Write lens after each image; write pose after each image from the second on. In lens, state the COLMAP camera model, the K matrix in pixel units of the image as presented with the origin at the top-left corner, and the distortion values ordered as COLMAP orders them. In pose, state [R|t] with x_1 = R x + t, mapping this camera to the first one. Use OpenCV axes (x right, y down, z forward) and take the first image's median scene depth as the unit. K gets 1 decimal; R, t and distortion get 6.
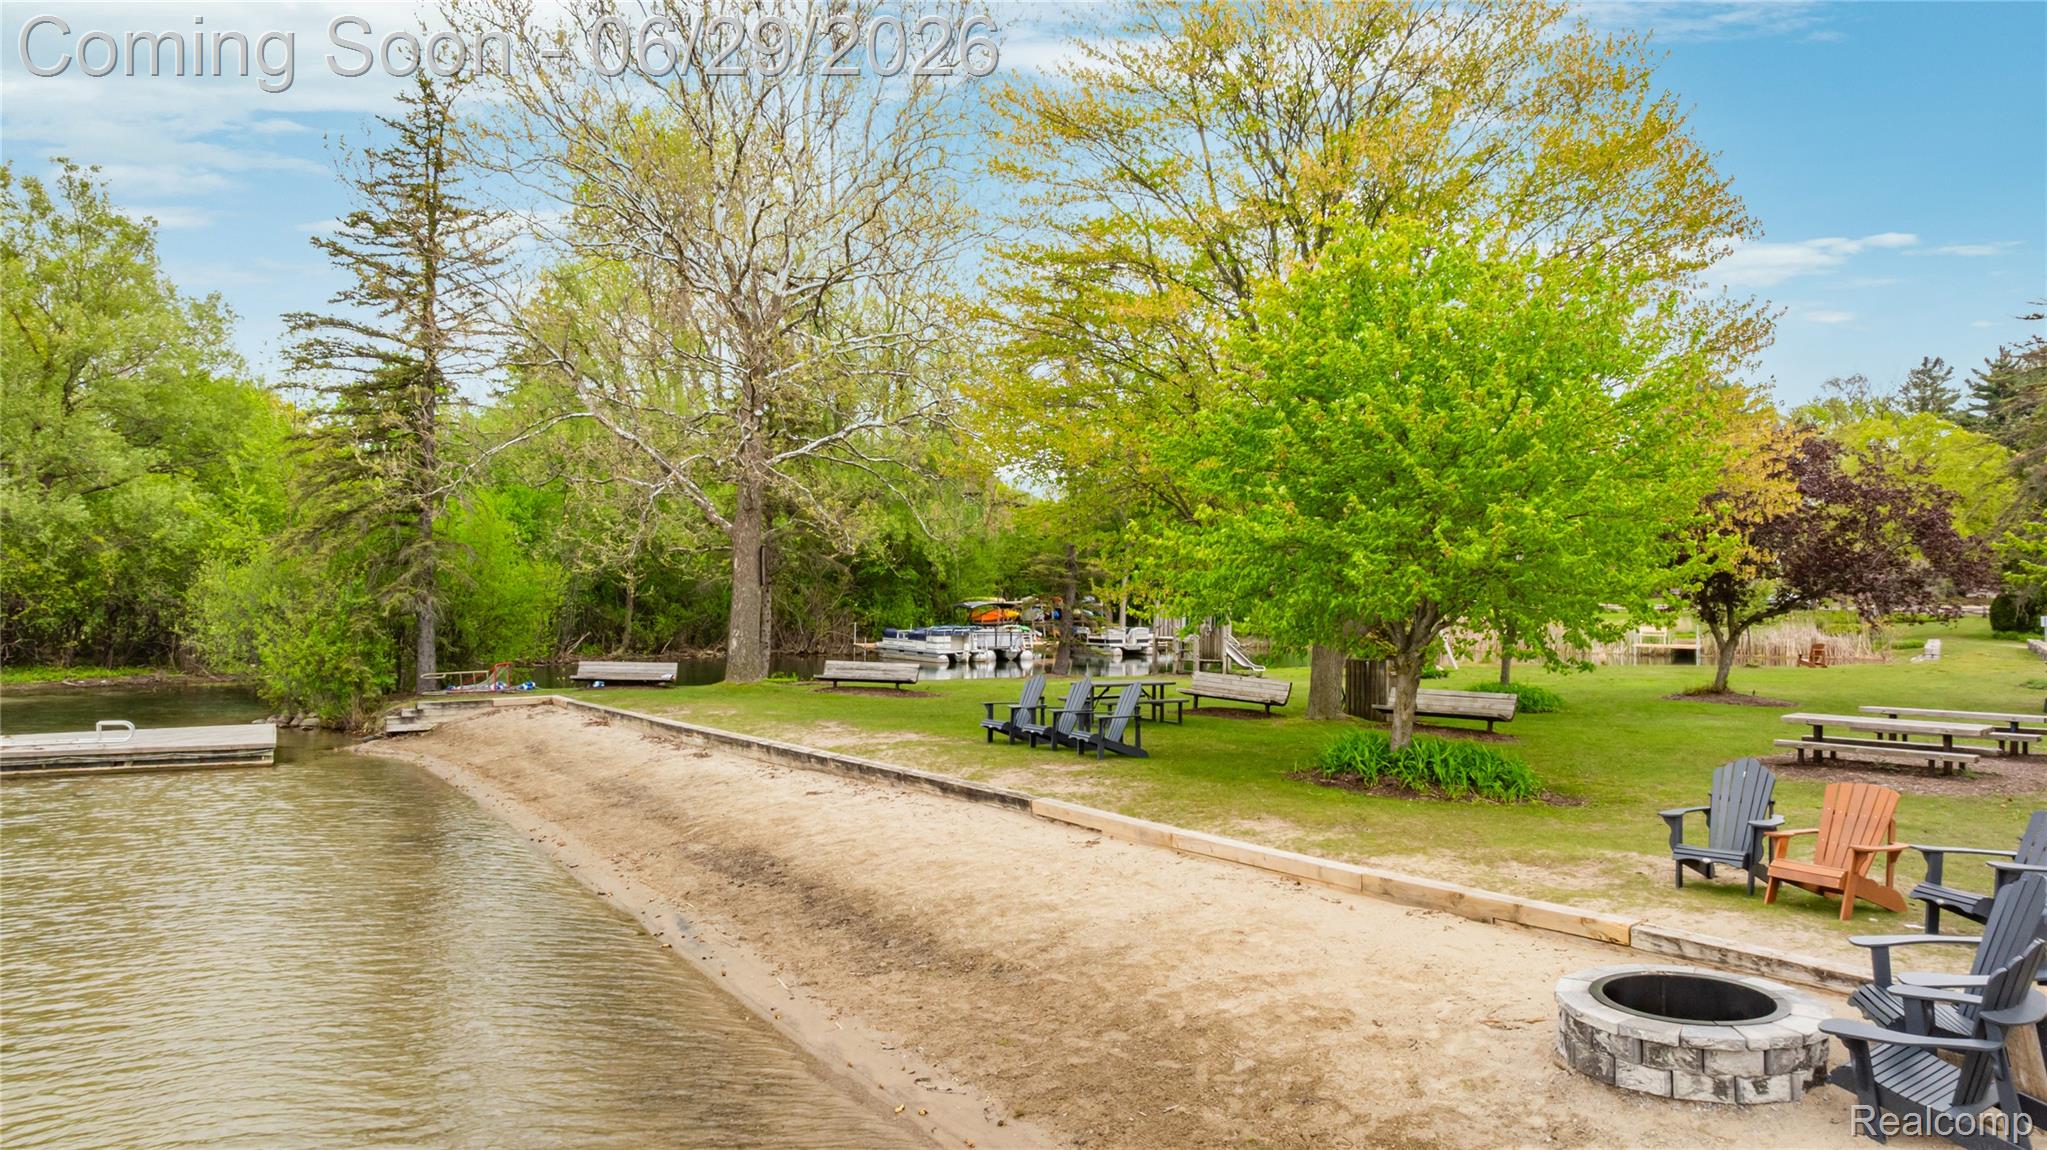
lens RADIAL K [[1412.7, 0, 1023.5], [0, 1412.7, 575.0], [0, 0, 1]] dist [-0.000547, 0.000645]
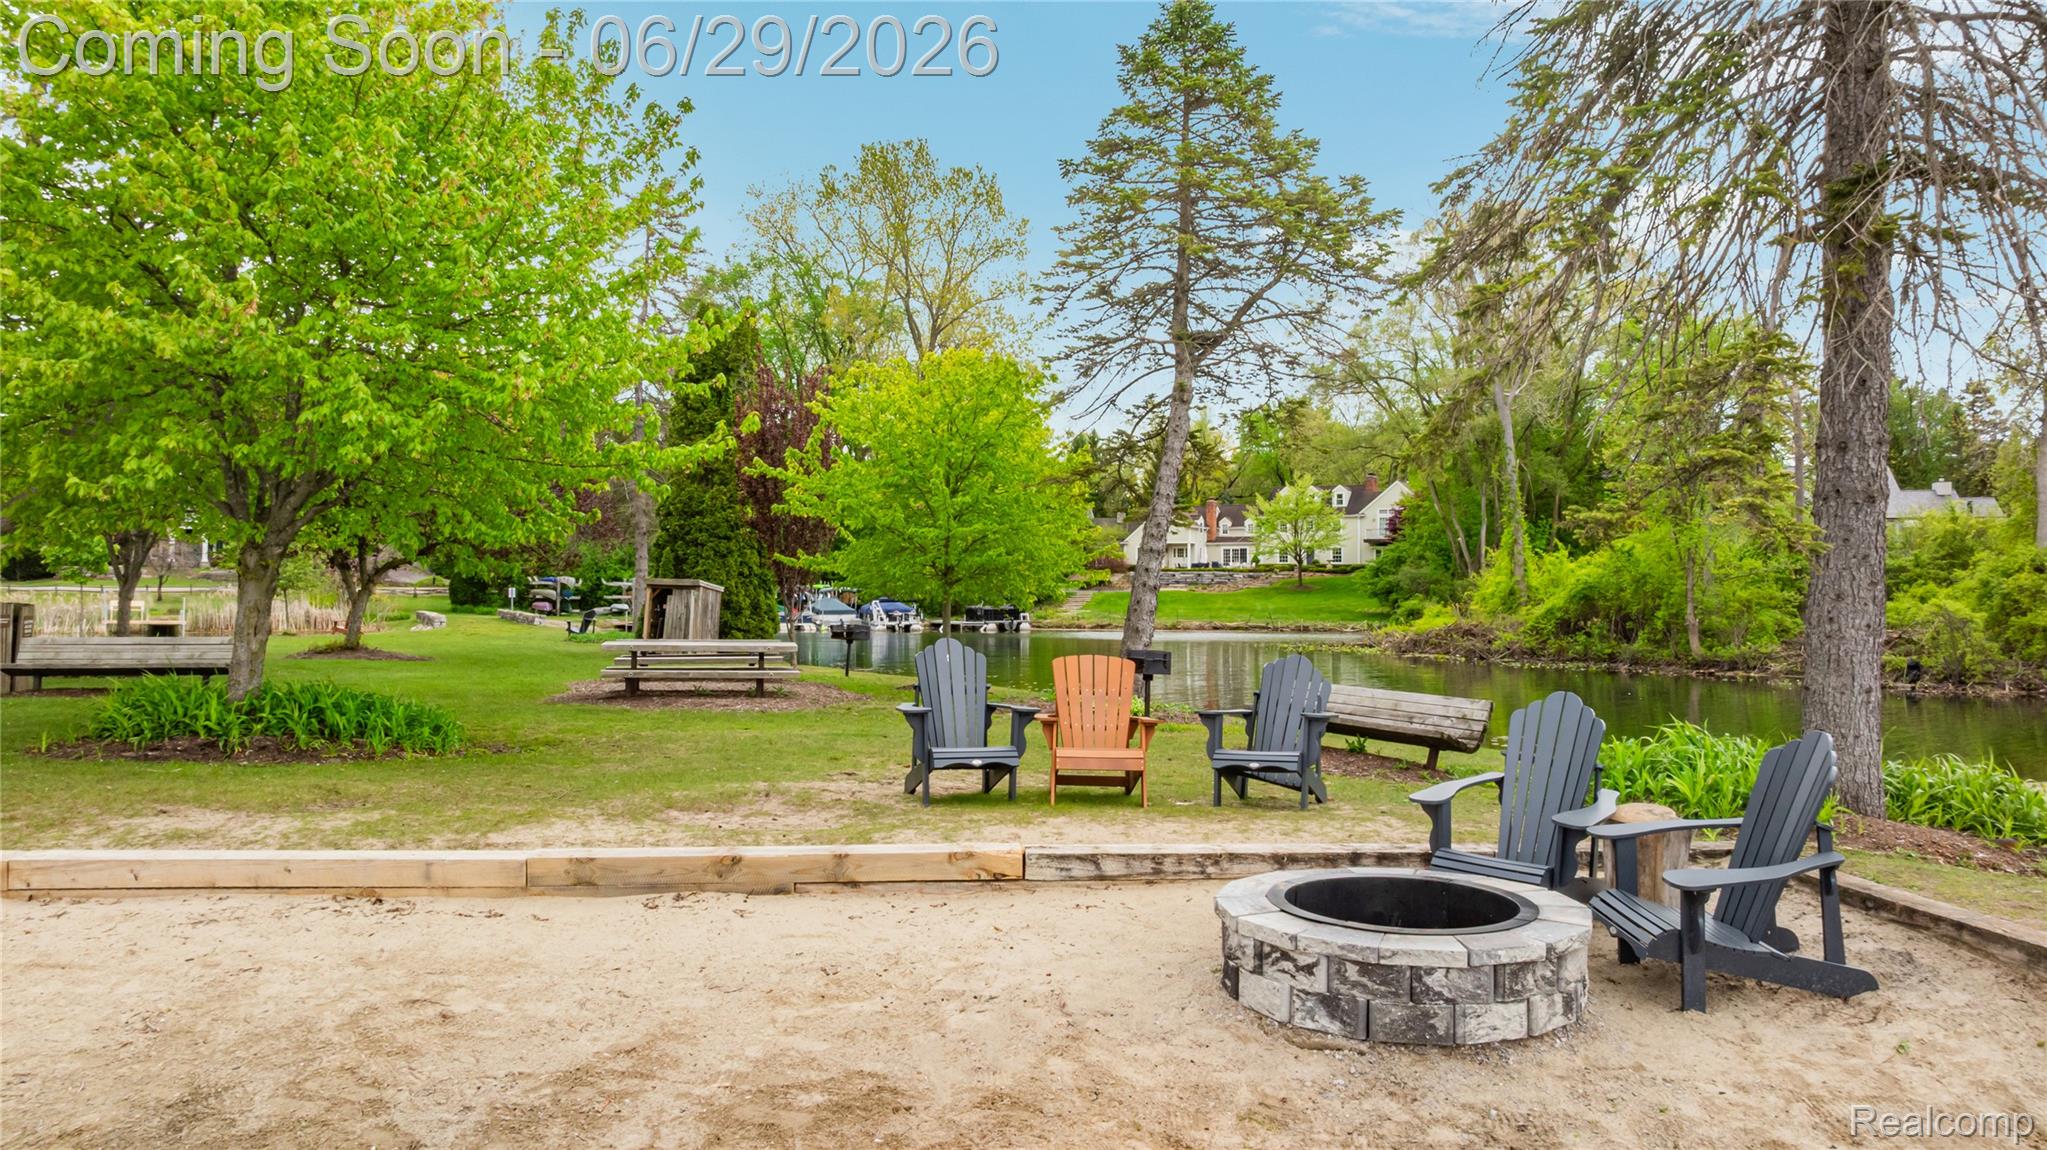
lens RADIAL K [[1412.7, 0, 1023.5], [0, 1412.7, 575.0], [0, 0, 1]] dist [-0.000547, 0.000645]
pose [[0.503376, 0.019152, 0.863855, -0.208601], [-0.024185, 0.999675, -0.008070, 0.115363], [-0.863729, -0.016830, 0.503675, 0.655561]]
